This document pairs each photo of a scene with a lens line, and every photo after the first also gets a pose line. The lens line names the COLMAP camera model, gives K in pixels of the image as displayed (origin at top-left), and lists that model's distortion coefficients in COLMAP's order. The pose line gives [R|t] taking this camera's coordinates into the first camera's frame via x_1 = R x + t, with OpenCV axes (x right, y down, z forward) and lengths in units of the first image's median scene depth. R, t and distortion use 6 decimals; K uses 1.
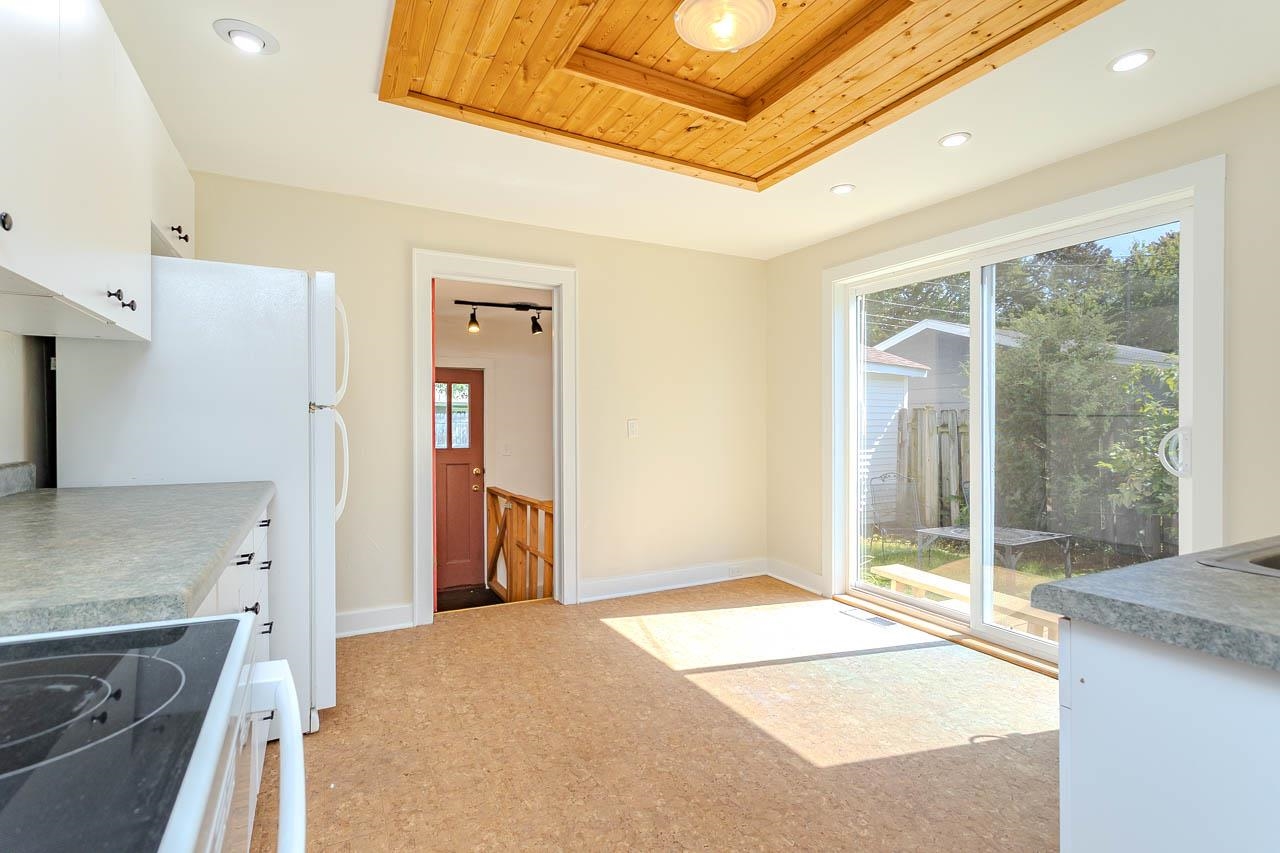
lens RADIAL K [[606.9, 0, 634.8], [0, 606.9, 428.2], [0, 0, 1]] dist [-0.006351, 0.003620]
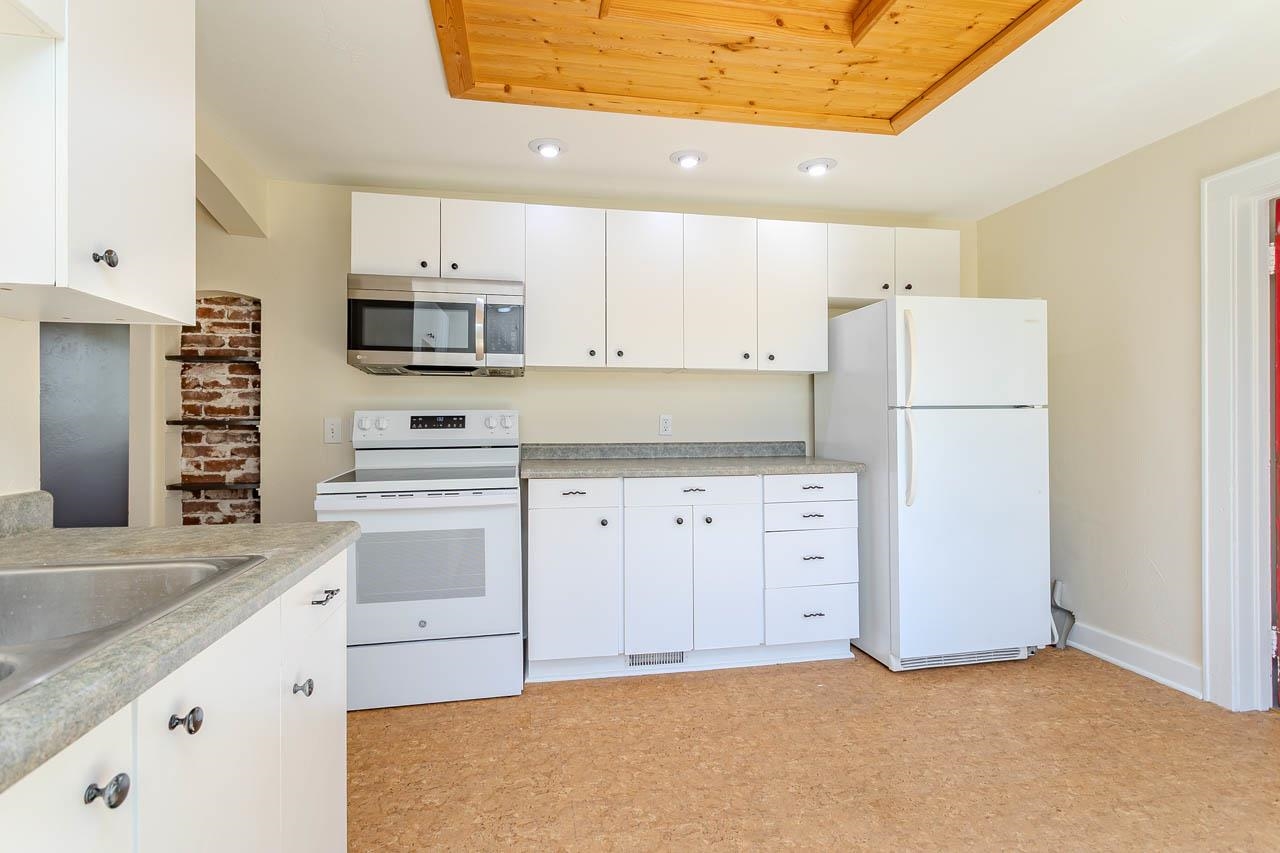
lens RADIAL K [[606.9, 0, 631.2], [0, 606.9, 426.2], [0, 0, 1]] dist [-0.006351, 0.003620]
pose [[-0.299480, 0.007267, -0.954075, 0.547898], [-0.006436, 0.999933, 0.009637, 0.002142], [0.954081, 0.009027, -0.299414, 0.601343]]
